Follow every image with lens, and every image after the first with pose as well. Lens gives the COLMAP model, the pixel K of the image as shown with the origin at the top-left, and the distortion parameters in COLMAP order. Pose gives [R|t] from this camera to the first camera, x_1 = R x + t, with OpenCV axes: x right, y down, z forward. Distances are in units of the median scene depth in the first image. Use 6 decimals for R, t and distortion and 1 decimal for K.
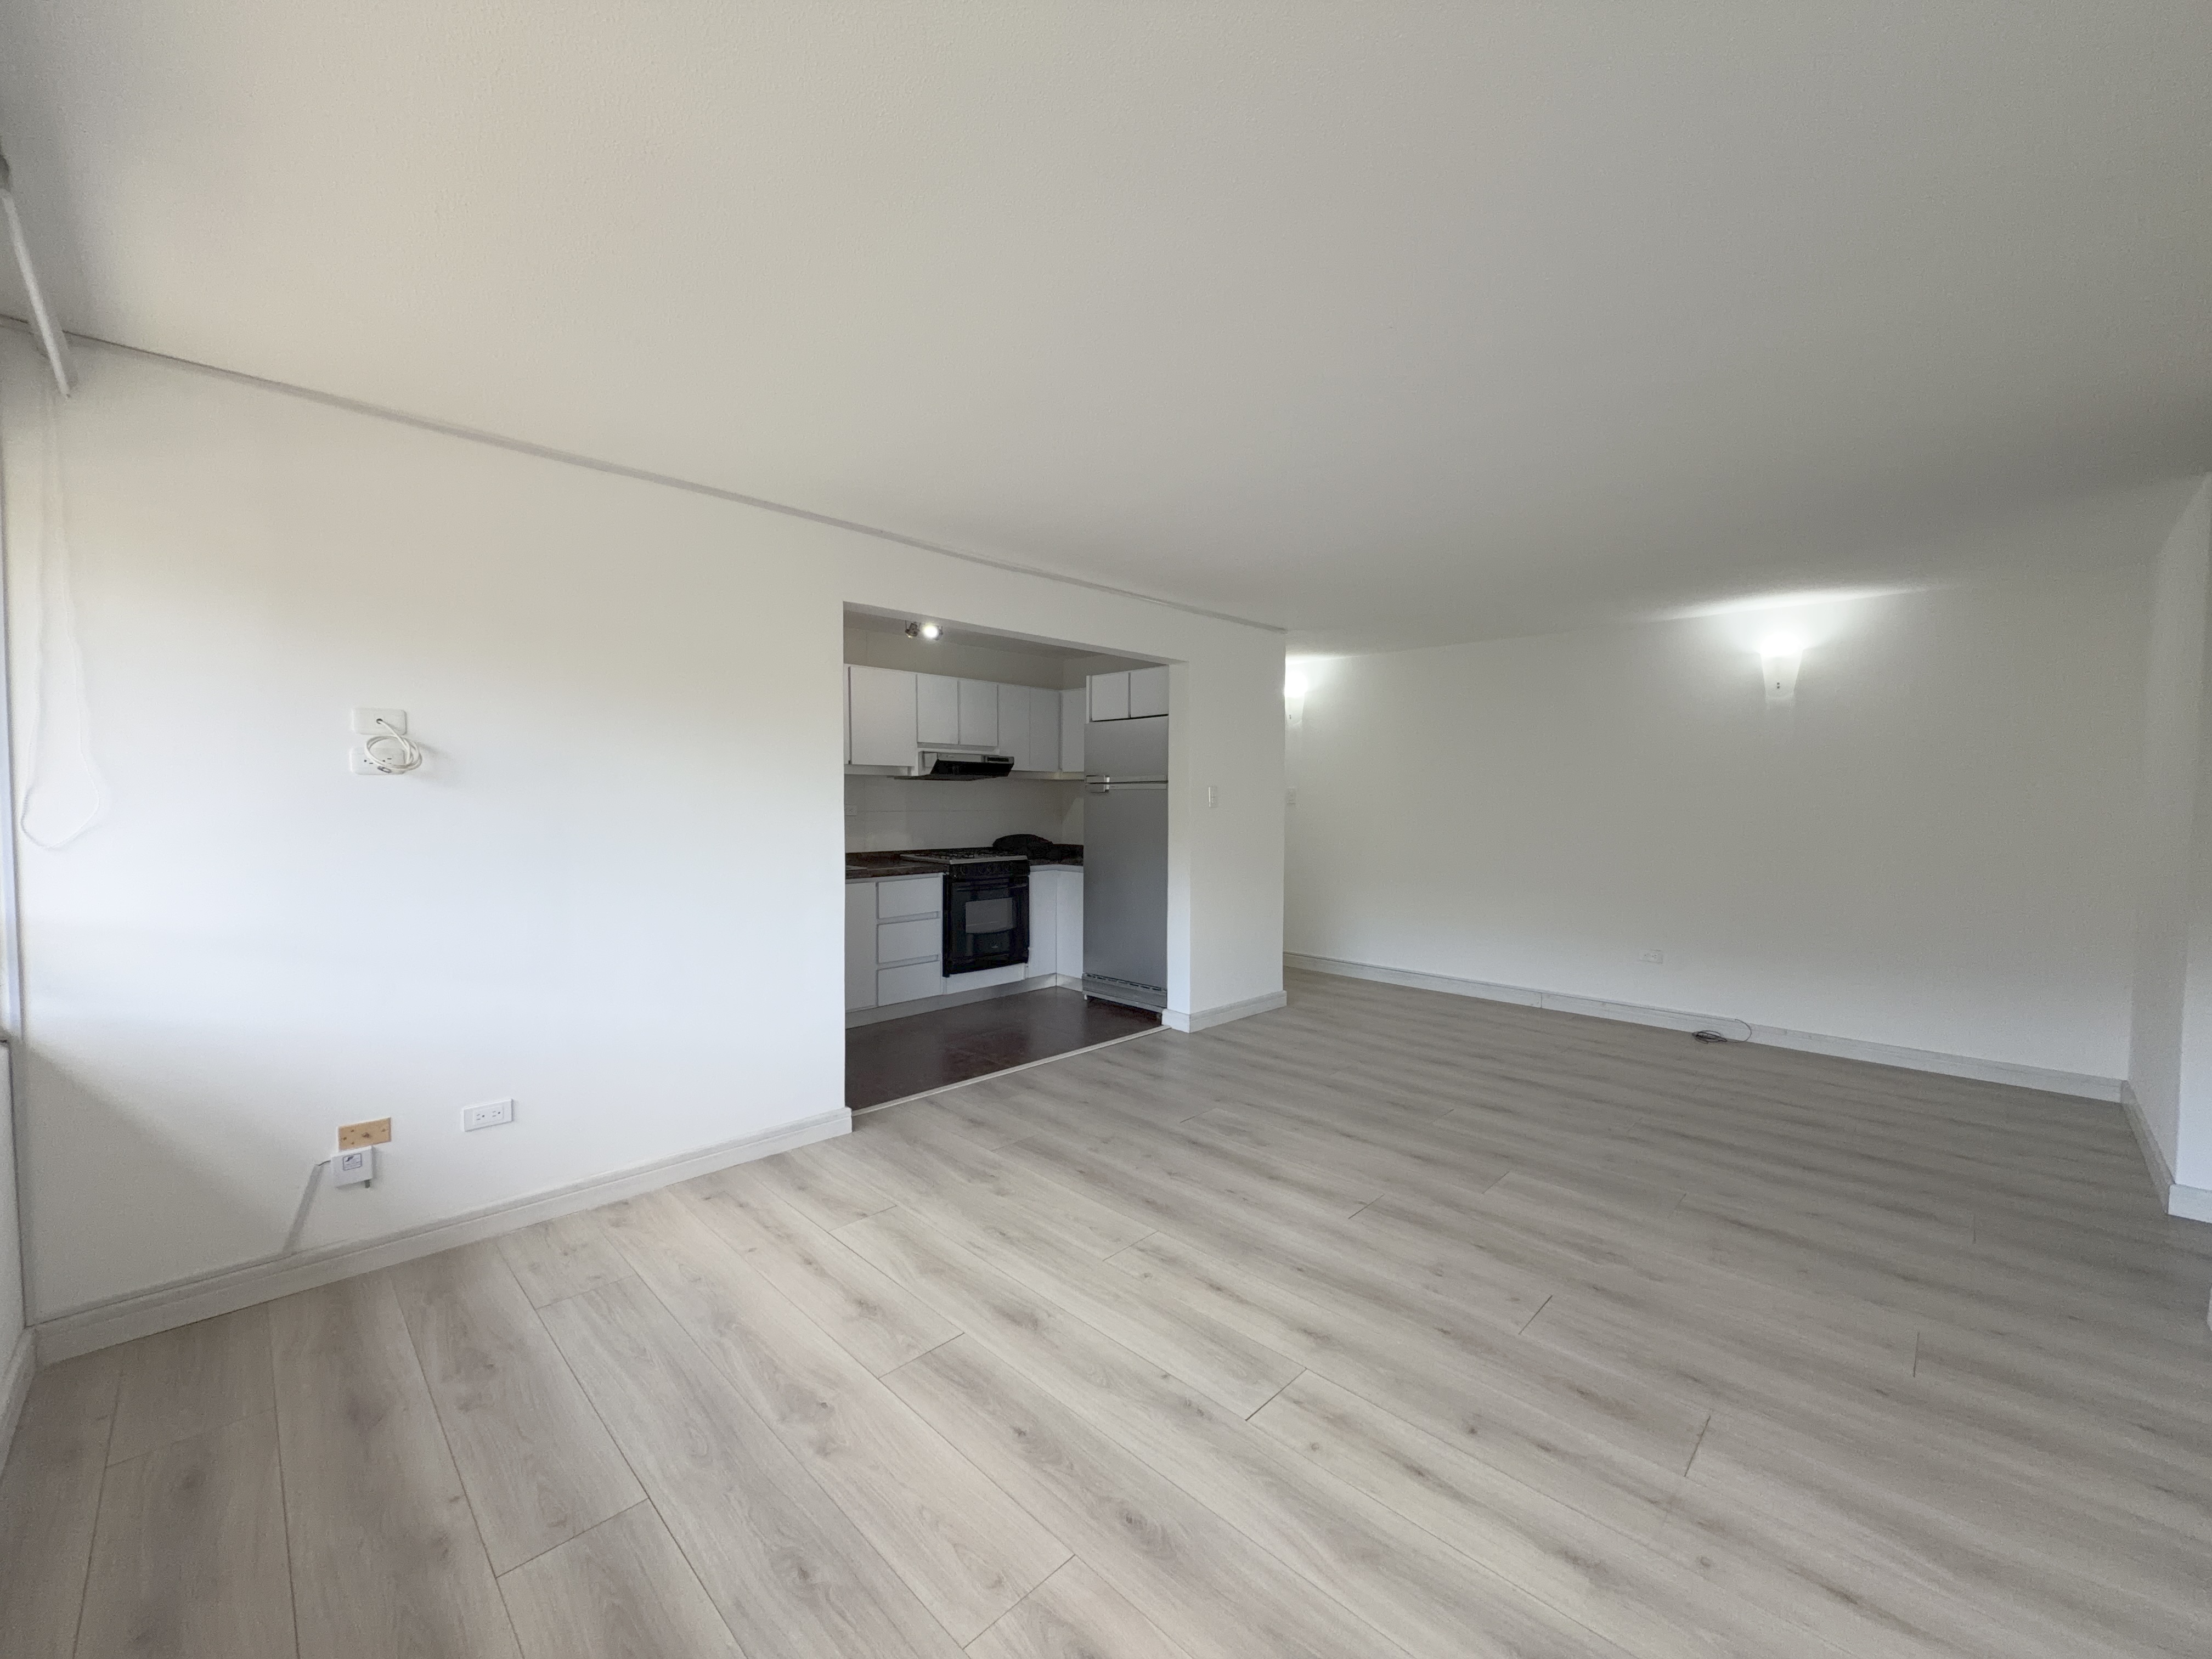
lens RADIAL K [[885.4, 0, 1104.8], [0, 885.4, 831.8], [0, 0, 1]] dist [0.000408, 0.000108]
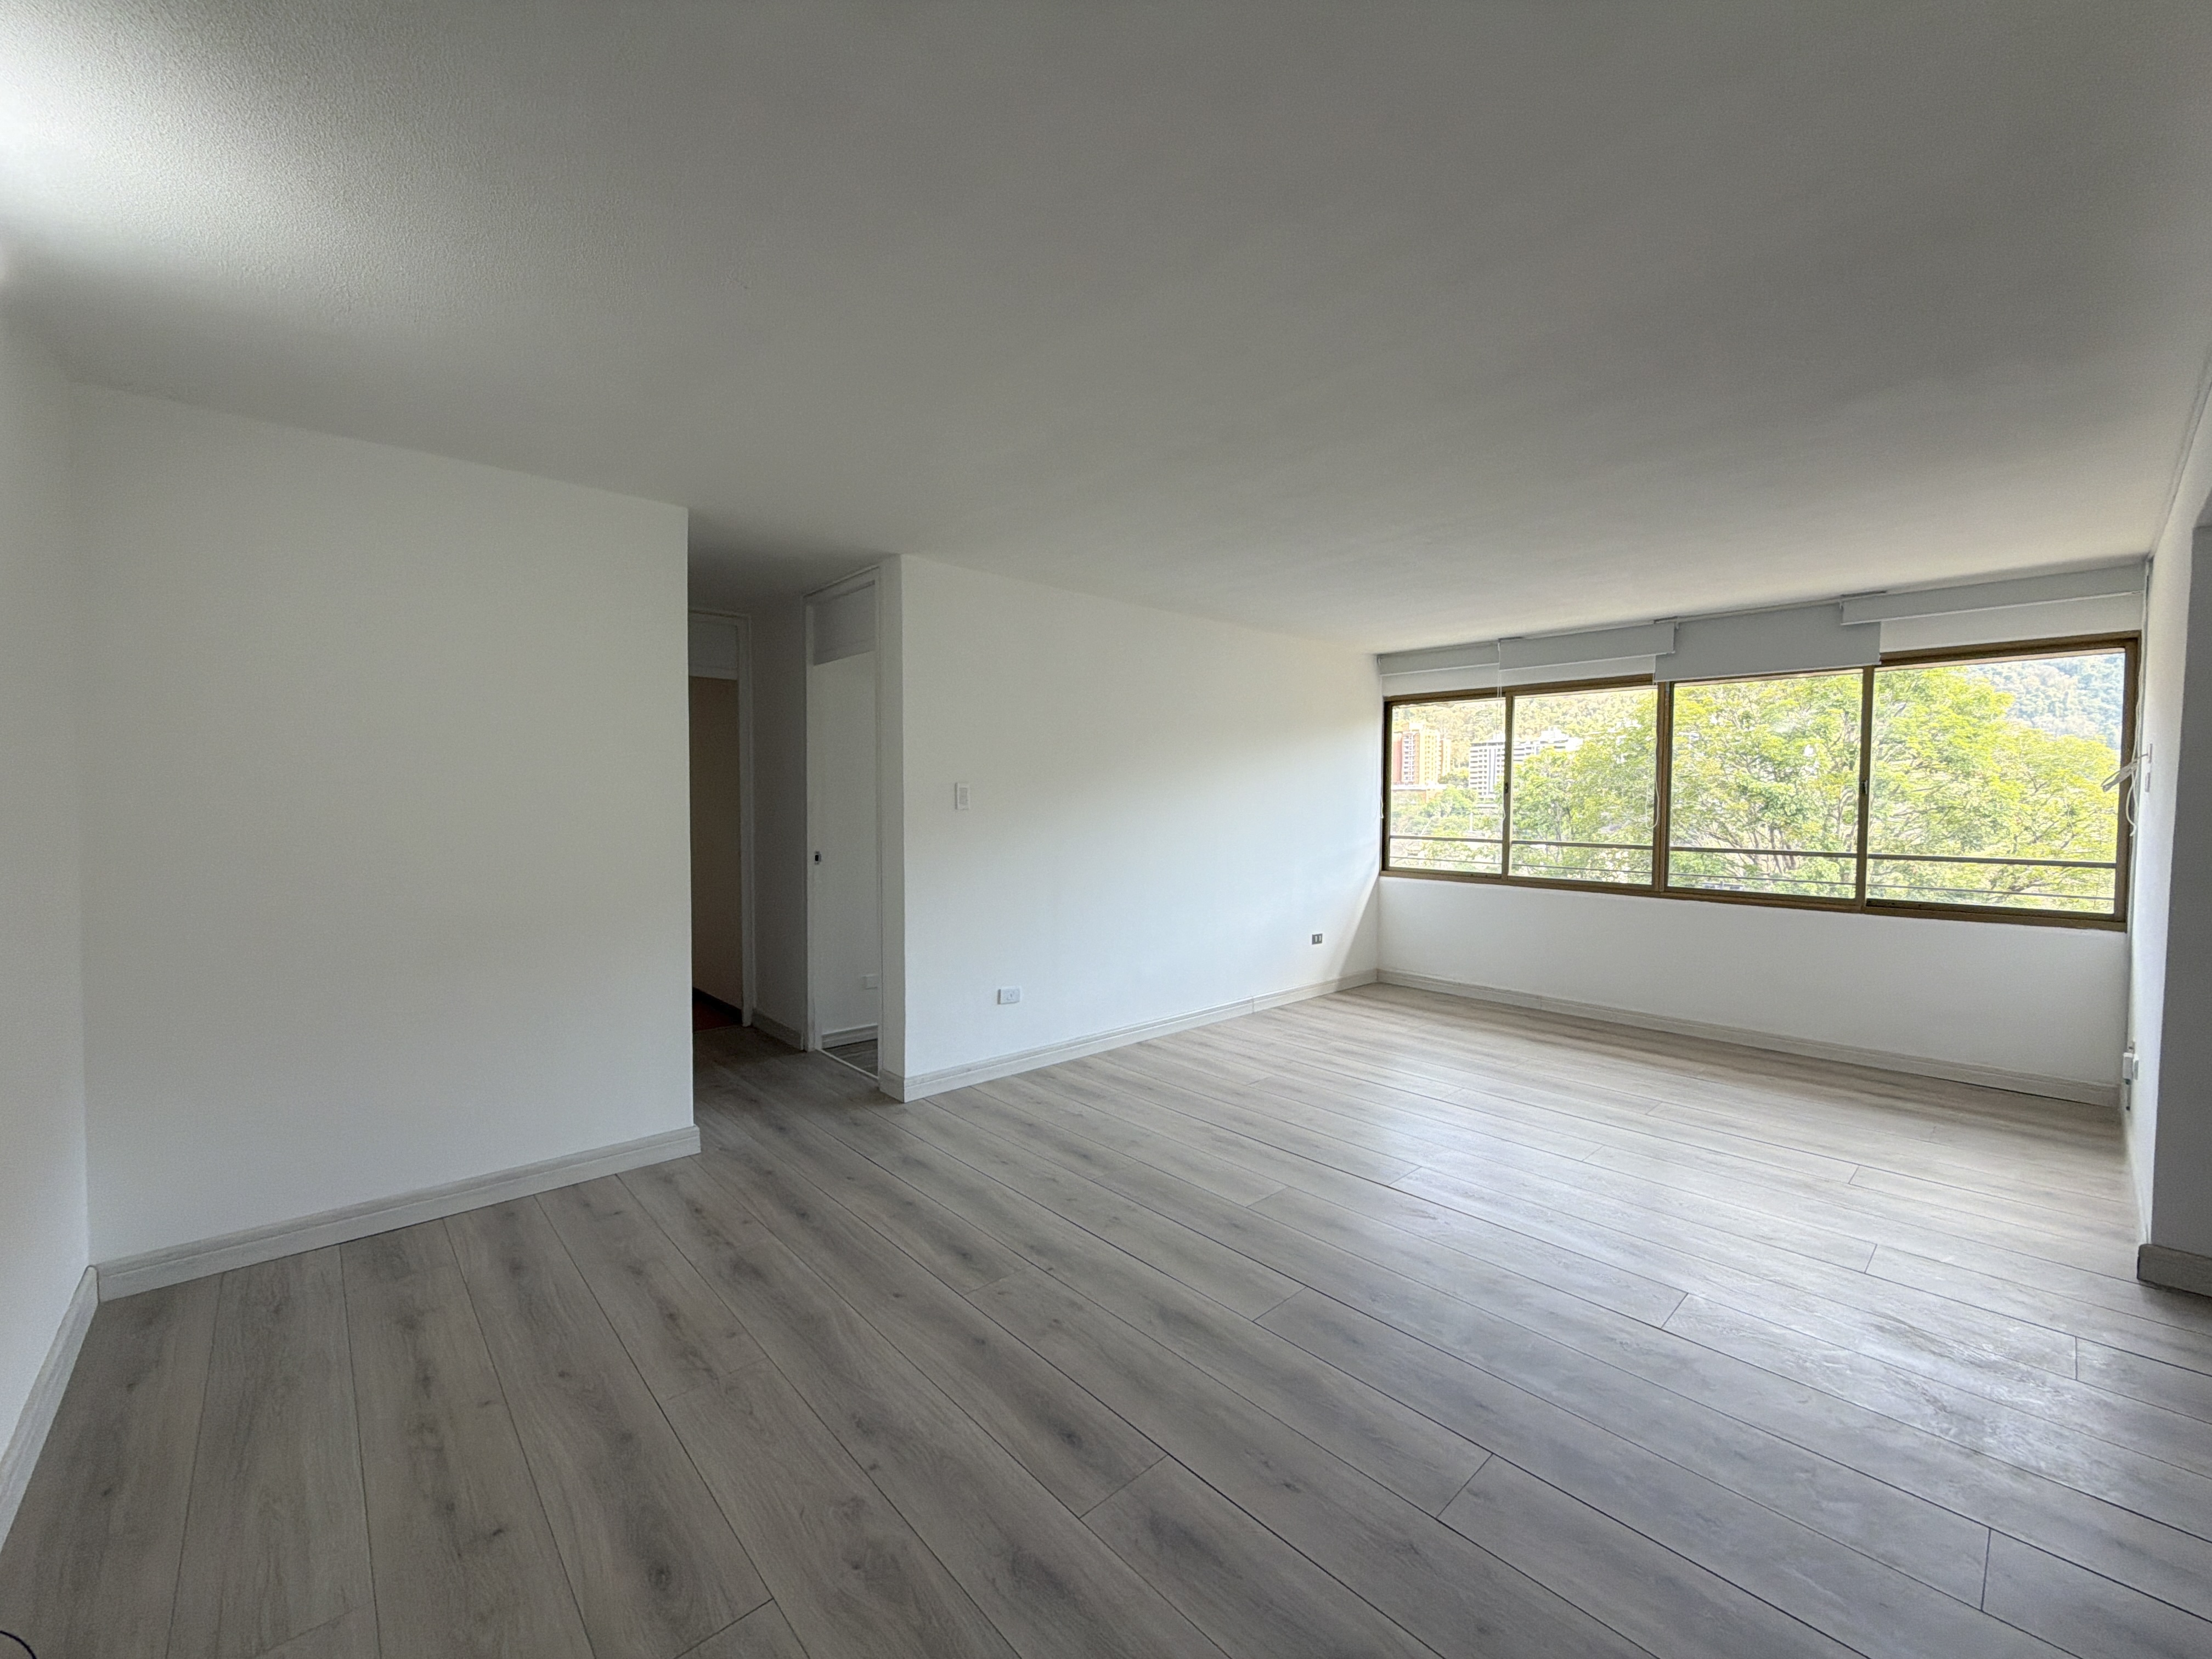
lens RADIAL K [[885.4, 0, 1113.8], [0, 885.4, 843.4], [0, 0, 1]] dist [0.000408, 0.000108]
pose [[-0.998986, -0.016575, 0.041849, 0.331832], [-0.012585, 0.995504, 0.093882, -0.043284], [-0.043217, 0.093260, -0.994703, 1.111921]]
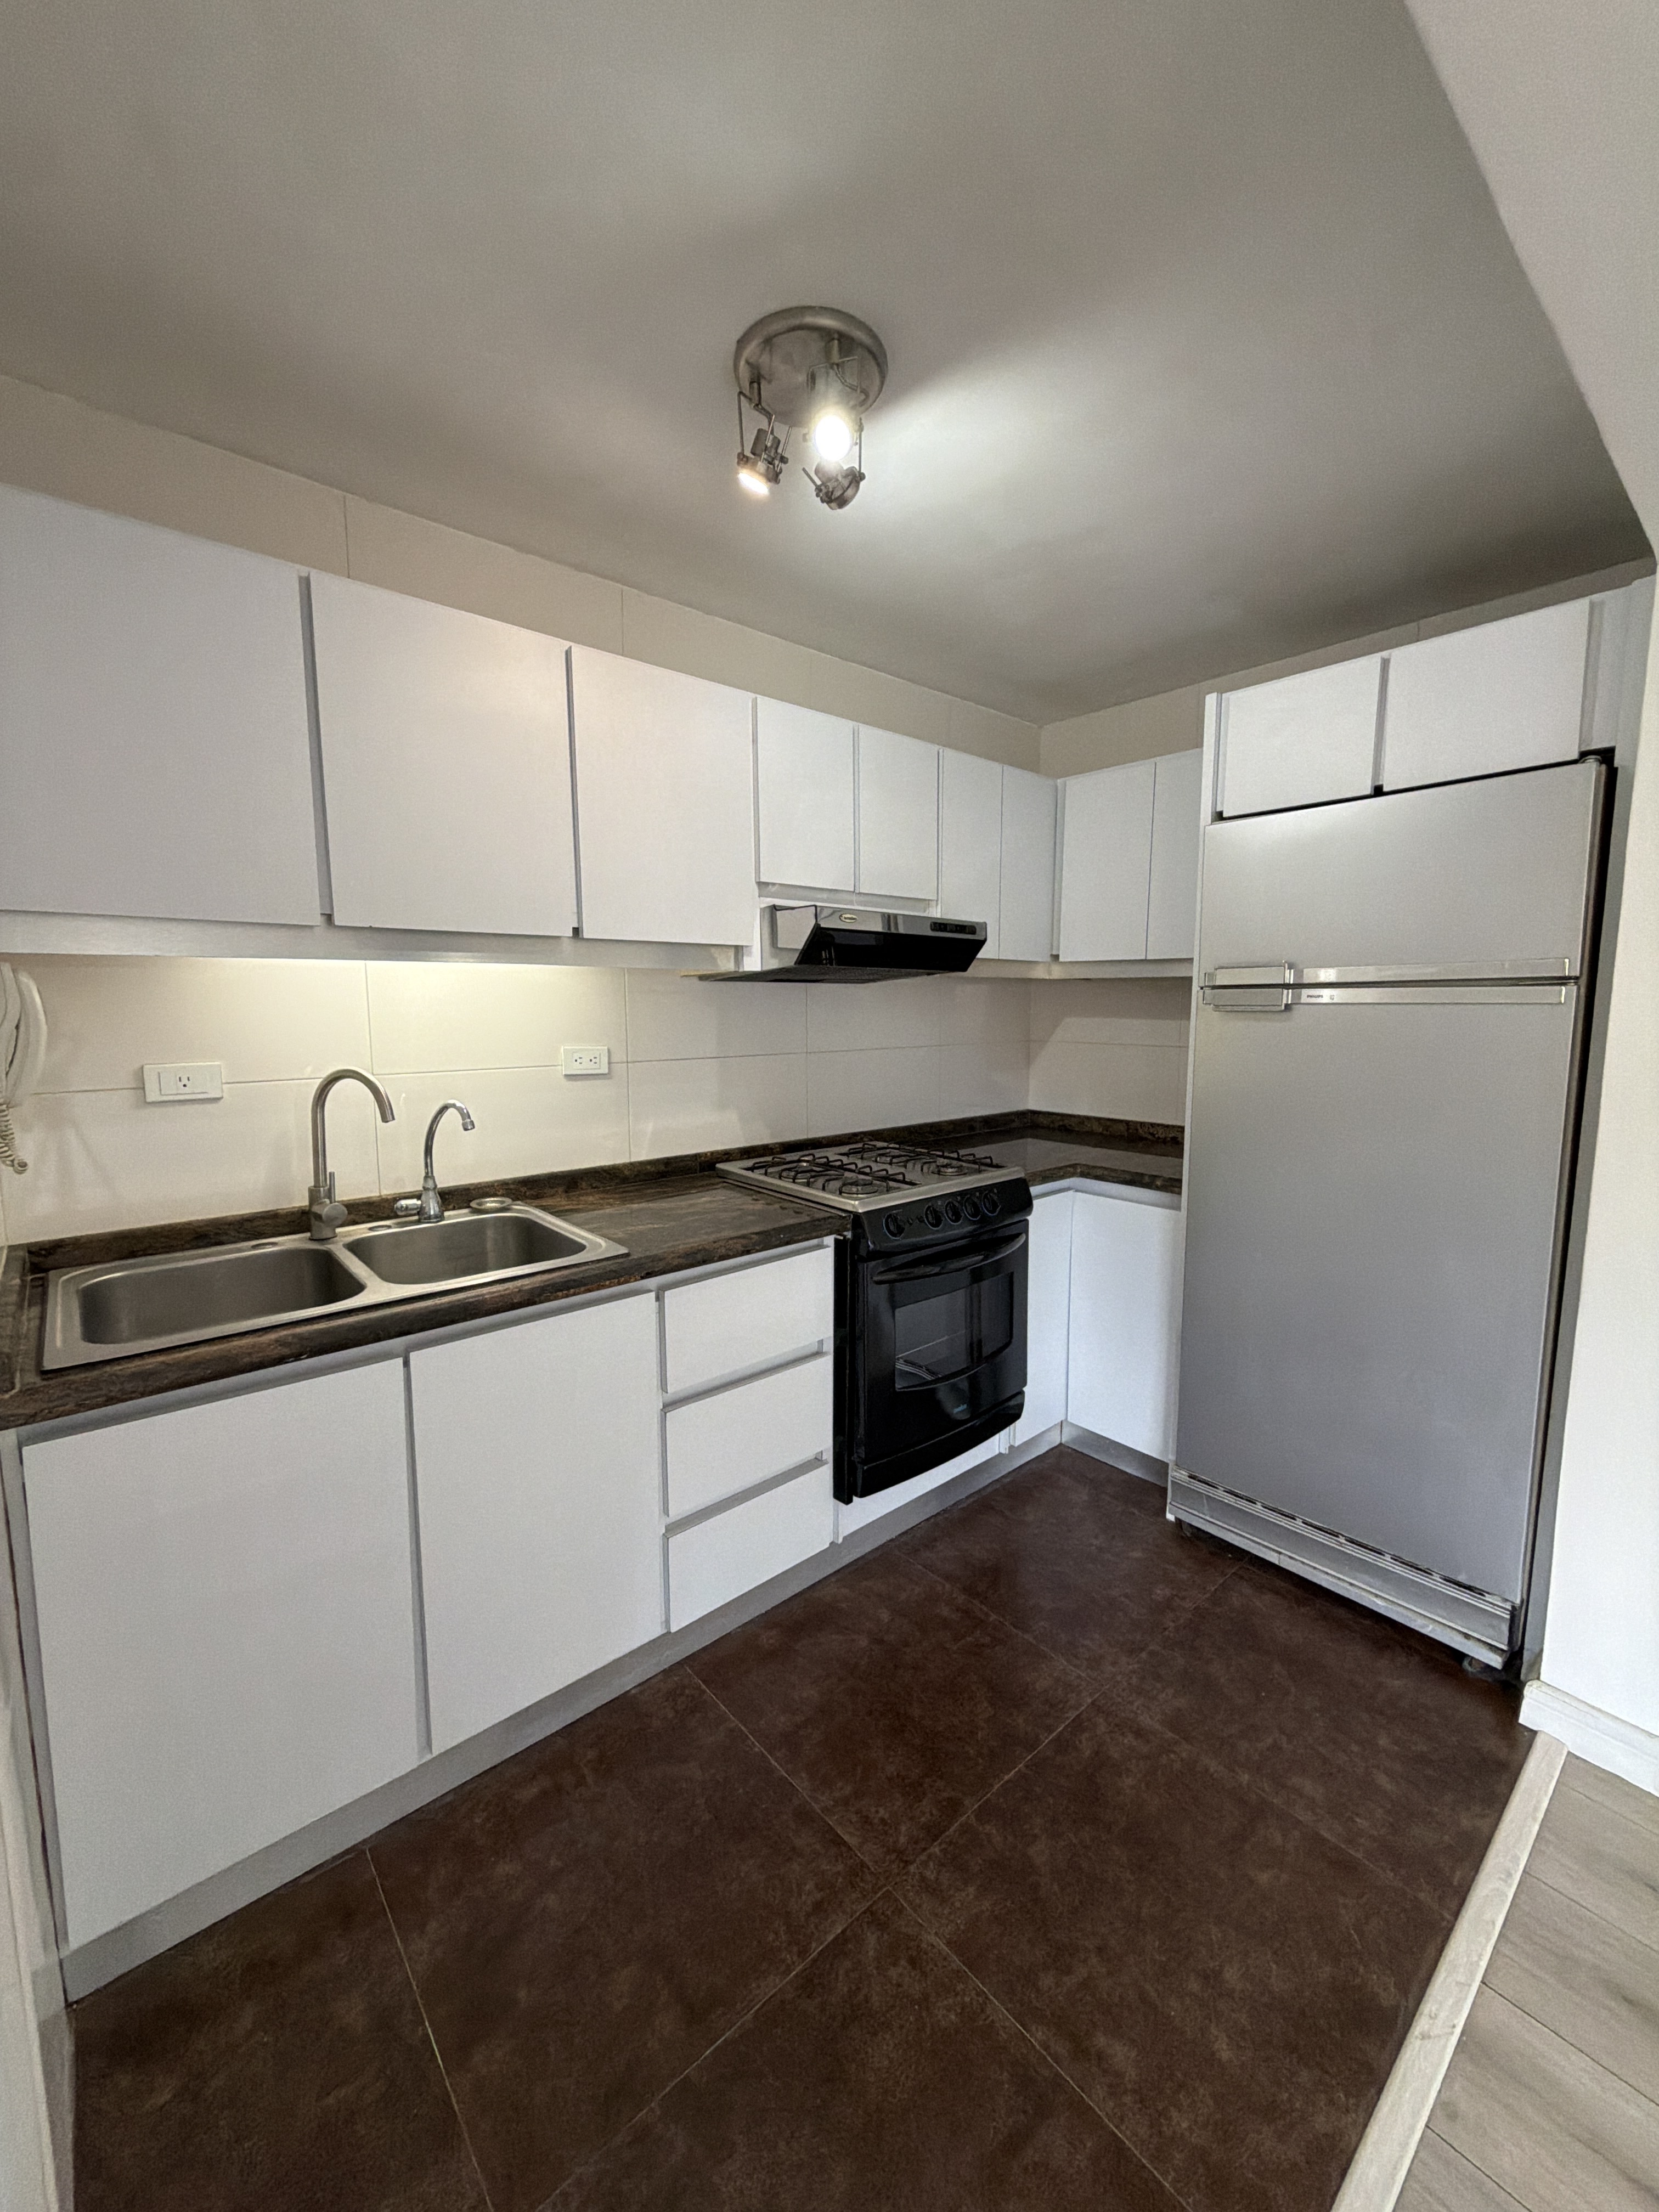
lens RADIAL K [[885.4, 0, 812.5], [0, 885.4, 1101.2], [0, 0, 1]] dist [0.000408, 0.000108]
pose [[0.996532, 0.000255, -0.083206, -0.162031], [0.005787, 0.997362, 0.072362, -0.035803], [0.083005, -0.072593, 0.993902, 0.637661]]
